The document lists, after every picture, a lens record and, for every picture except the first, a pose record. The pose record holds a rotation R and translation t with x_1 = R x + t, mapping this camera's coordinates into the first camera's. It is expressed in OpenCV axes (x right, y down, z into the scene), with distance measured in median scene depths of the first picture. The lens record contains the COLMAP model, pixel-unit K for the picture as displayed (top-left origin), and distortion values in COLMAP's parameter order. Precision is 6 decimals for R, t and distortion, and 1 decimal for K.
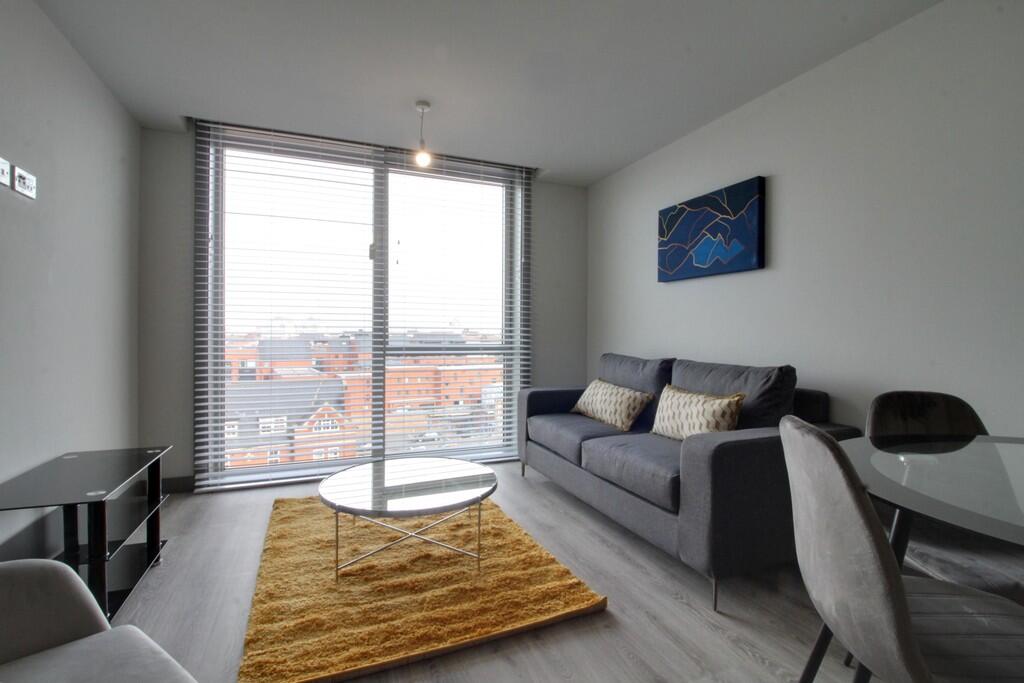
lens RADIAL K [[485.6, 0, 504.6], [0, 485.6, 333.3], [0, 0, 1]] dist [-0.002281, -0.000430]
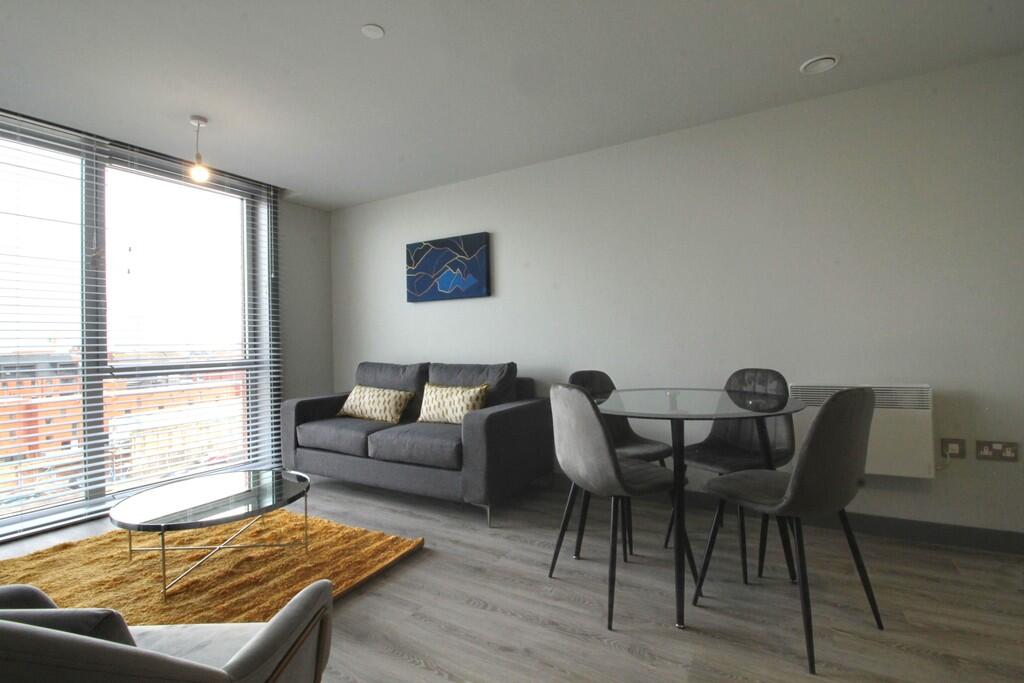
lens RADIAL K [[473.6, 0, 509.5], [0, 473.6, 334.6], [0, 0, 1]] dist [0.000219, -0.013325]
pose [[0.797613, -0.015798, 0.602962, -0.248712], [0.028112, 0.999544, -0.010999, -0.002658], [-0.602514, 0.025724, 0.797694, -0.139767]]
